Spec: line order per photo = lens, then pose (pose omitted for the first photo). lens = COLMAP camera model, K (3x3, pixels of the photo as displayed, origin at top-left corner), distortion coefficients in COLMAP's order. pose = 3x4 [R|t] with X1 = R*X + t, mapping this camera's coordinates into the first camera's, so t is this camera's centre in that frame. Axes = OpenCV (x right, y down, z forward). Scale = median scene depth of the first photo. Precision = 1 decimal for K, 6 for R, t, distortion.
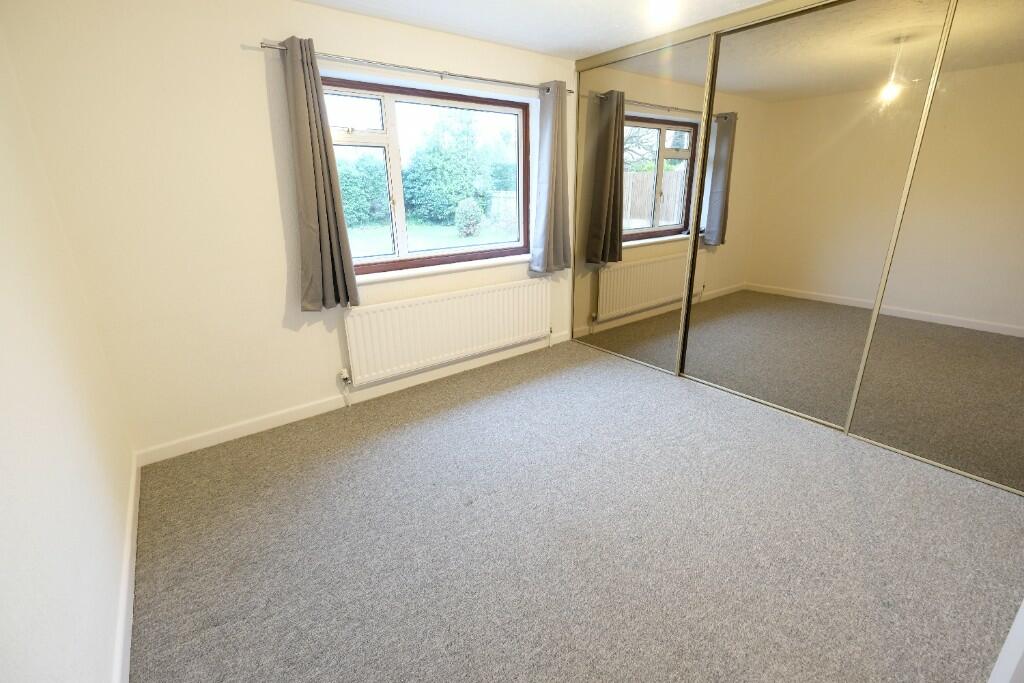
lens RADIAL K [[447.7, 0, 513.9], [0, 447.7, 331.0], [0, 0, 1]] dist [0.002392, 0.000637]
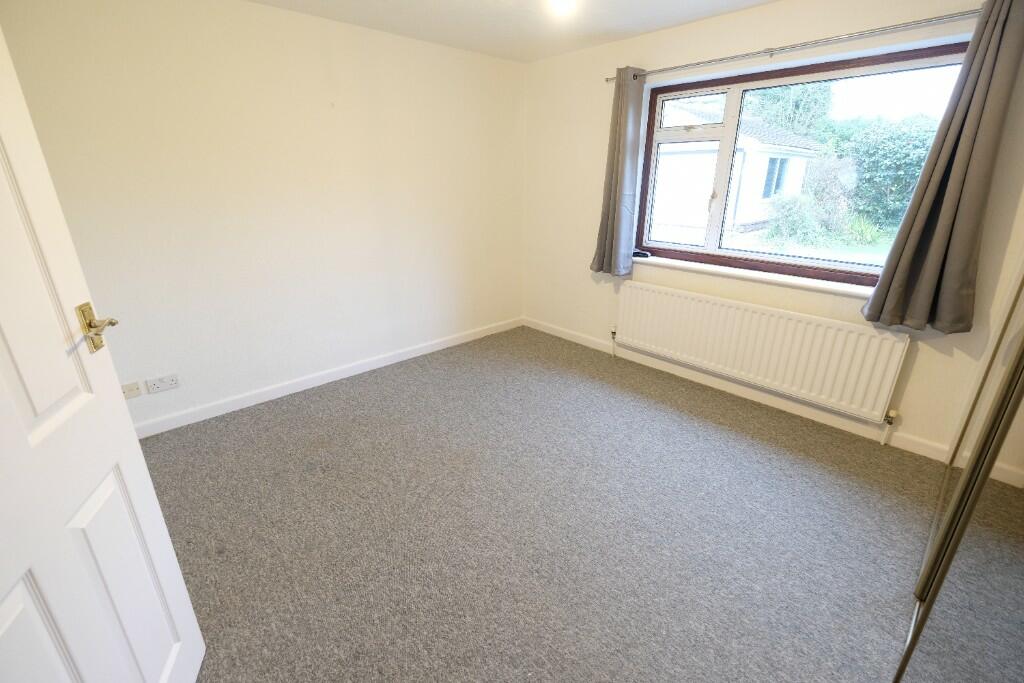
lens RADIAL K [[435.8, 0, 512.0], [0, 435.8, 341.5], [0, 0, 1]] dist [-0.000079, 0.000024]
pose [[0.088629, 0.366772, -0.926079, 0.701899], [-0.303494, 0.895473, 0.325605, -0.173487], [0.948702, 0.252201, 0.190678, 0.468404]]
